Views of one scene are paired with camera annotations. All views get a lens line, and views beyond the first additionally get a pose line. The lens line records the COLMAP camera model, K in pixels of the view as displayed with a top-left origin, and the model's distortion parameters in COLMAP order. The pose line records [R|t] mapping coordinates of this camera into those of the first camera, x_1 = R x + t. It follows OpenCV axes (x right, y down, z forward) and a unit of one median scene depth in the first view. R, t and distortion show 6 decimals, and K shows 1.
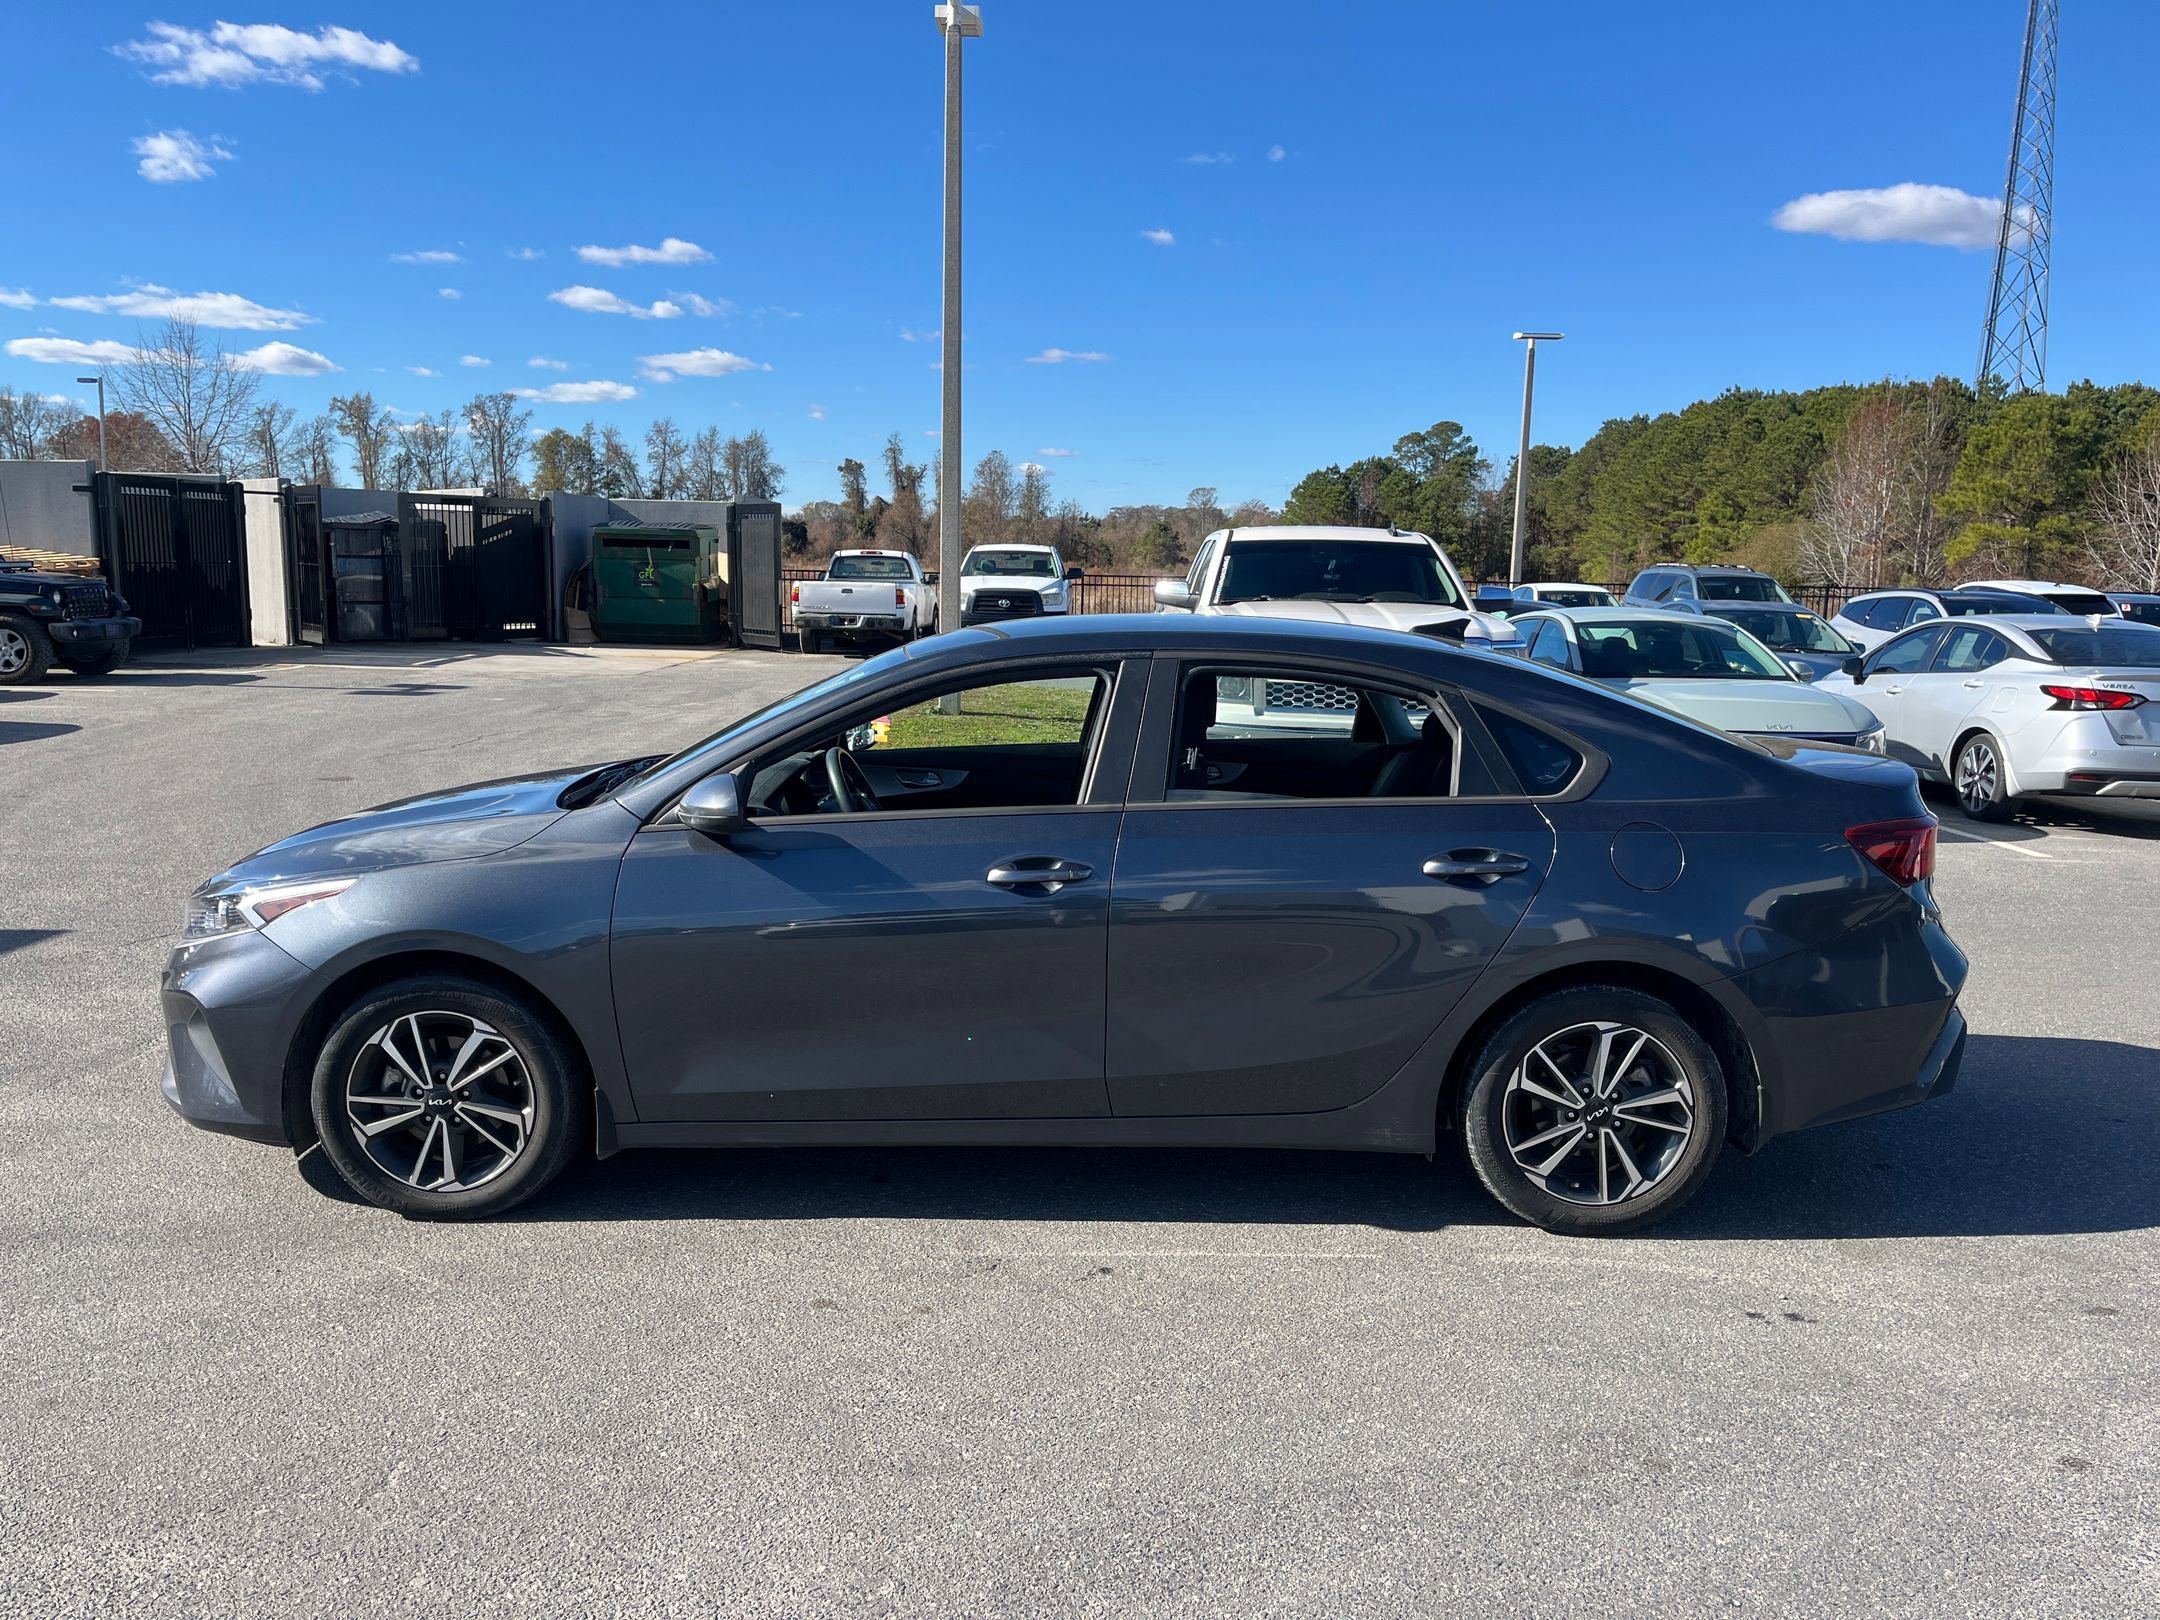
lens RADIAL K [[1642.9, 0, 1084.6], [0, 1642.9, 814.3], [0, 0, 1]] dist [0.056288, -0.074488]
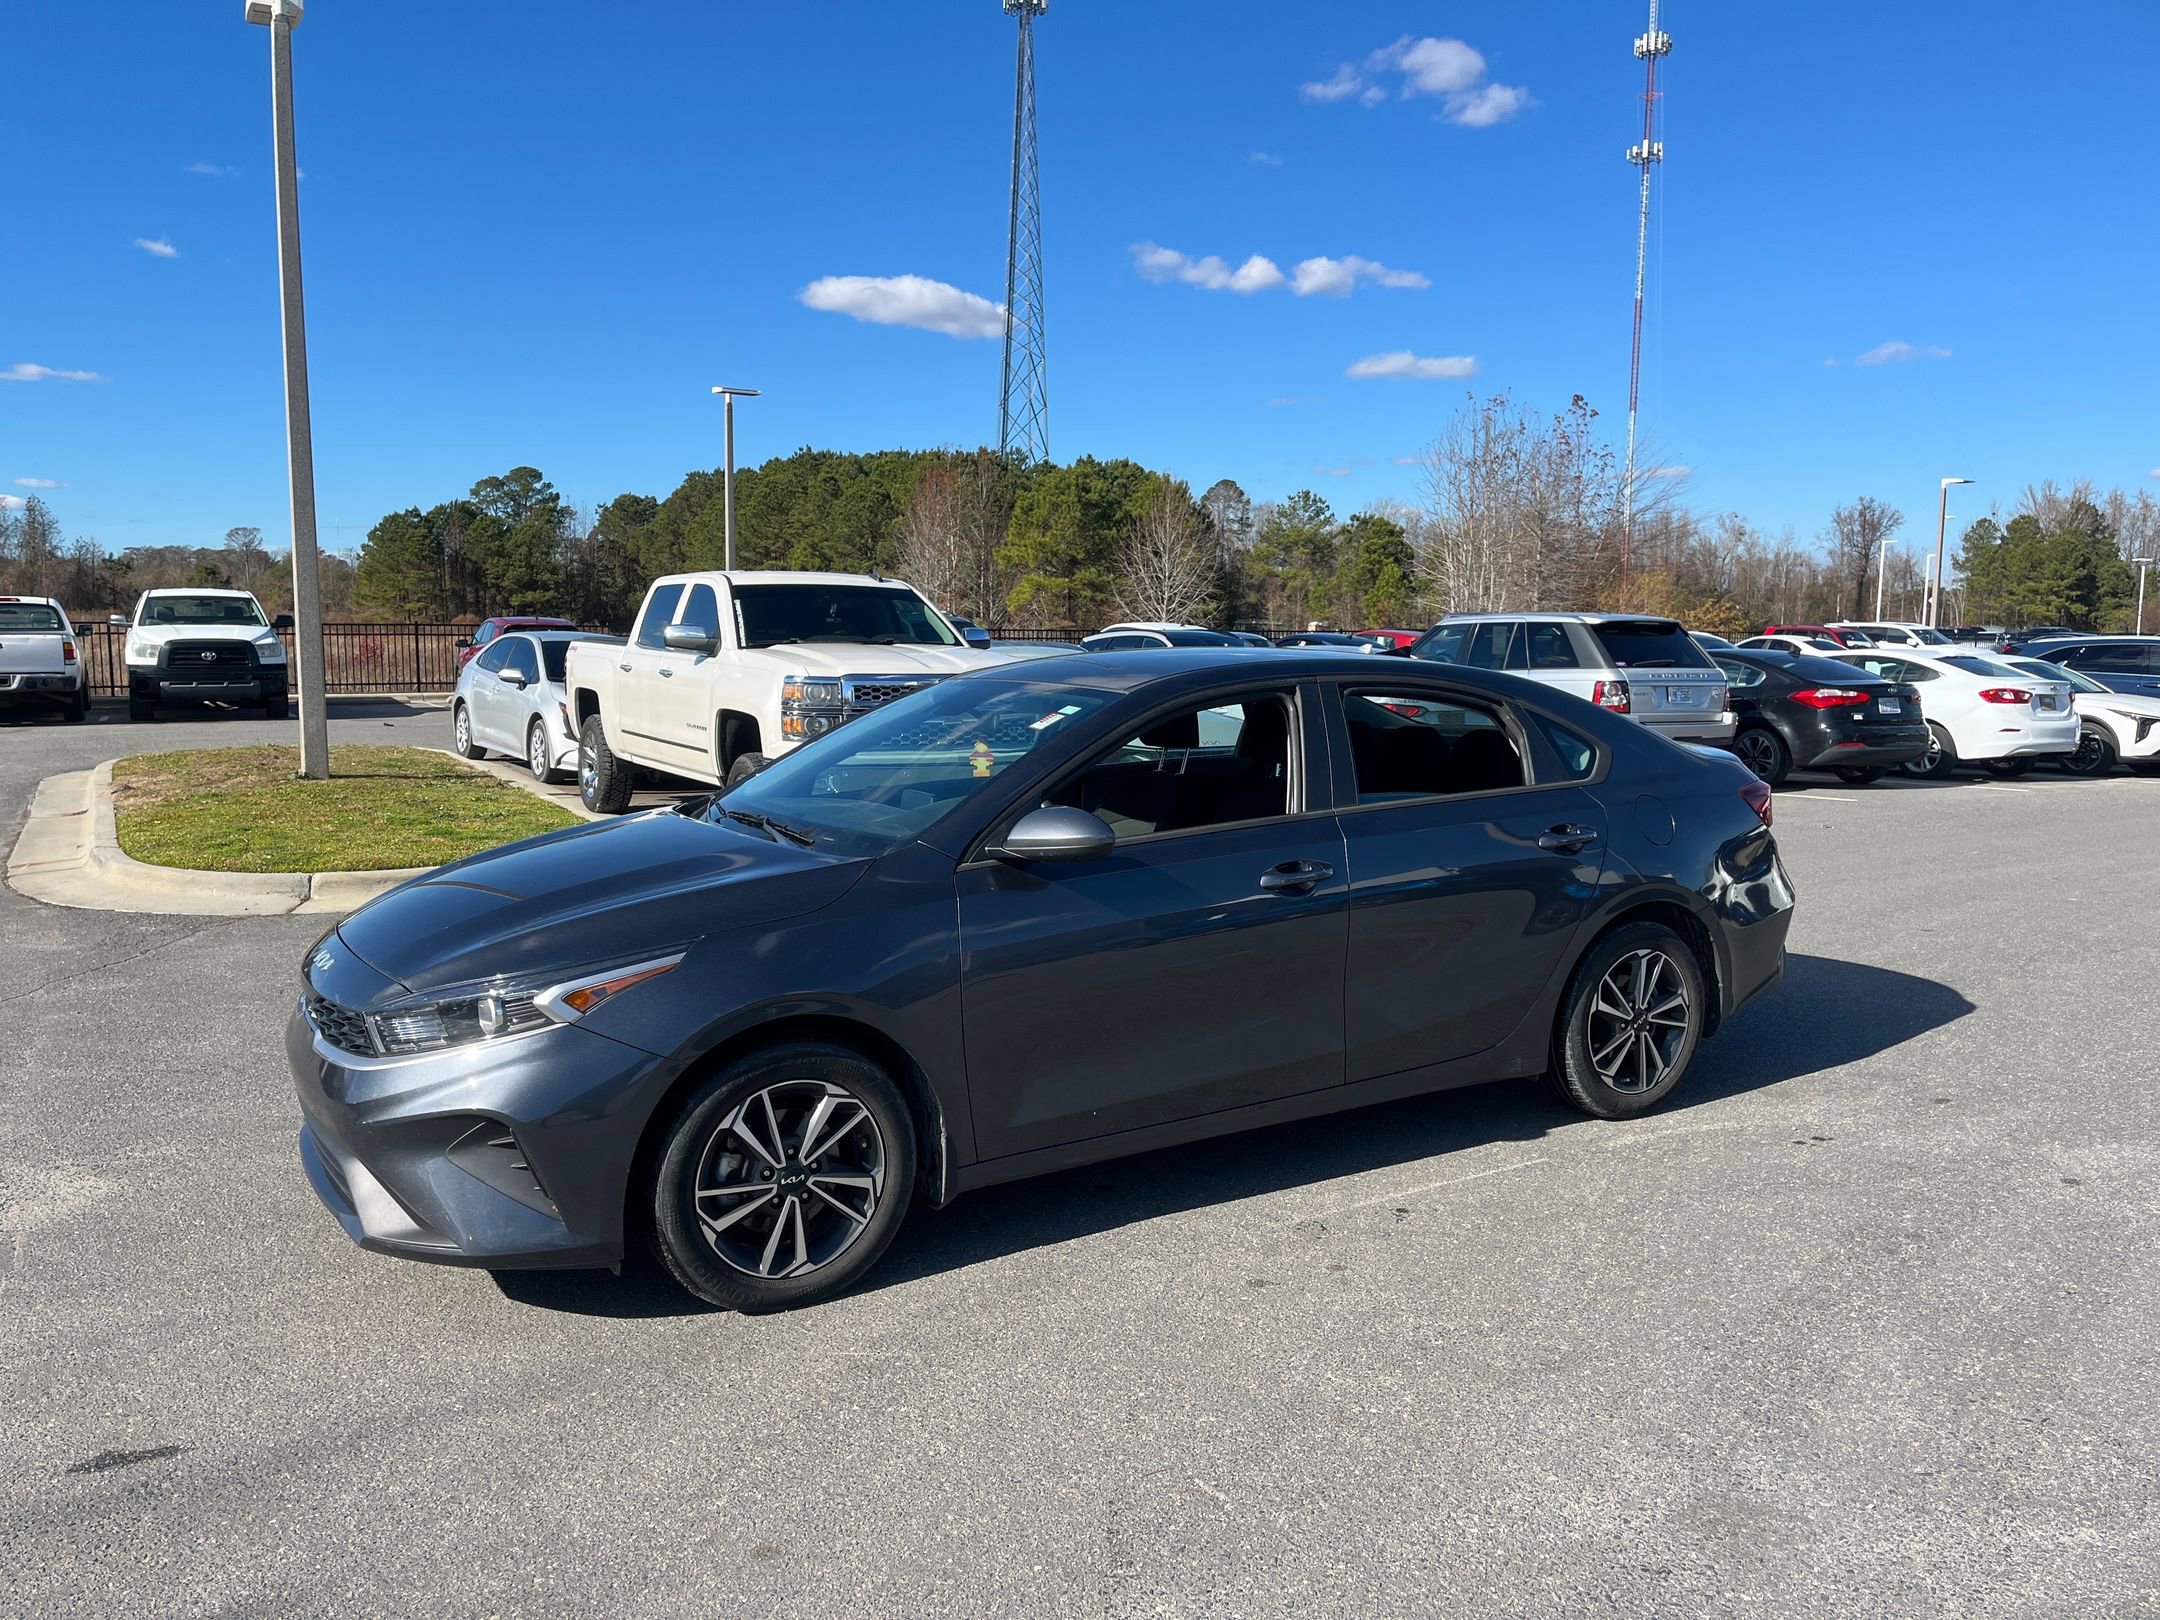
lens RADIAL K [[1642.9, 0, 1030.0], [0, 1642.9, 813.9], [0, 0, 1]] dist [0.056288, -0.074488]
pose [[0.853800, -0.071708, 0.515639, -0.135734], [0.086235, 0.996266, -0.004241, -0.002978], [-0.513410, 0.048087, 0.856795, 0.022756]]
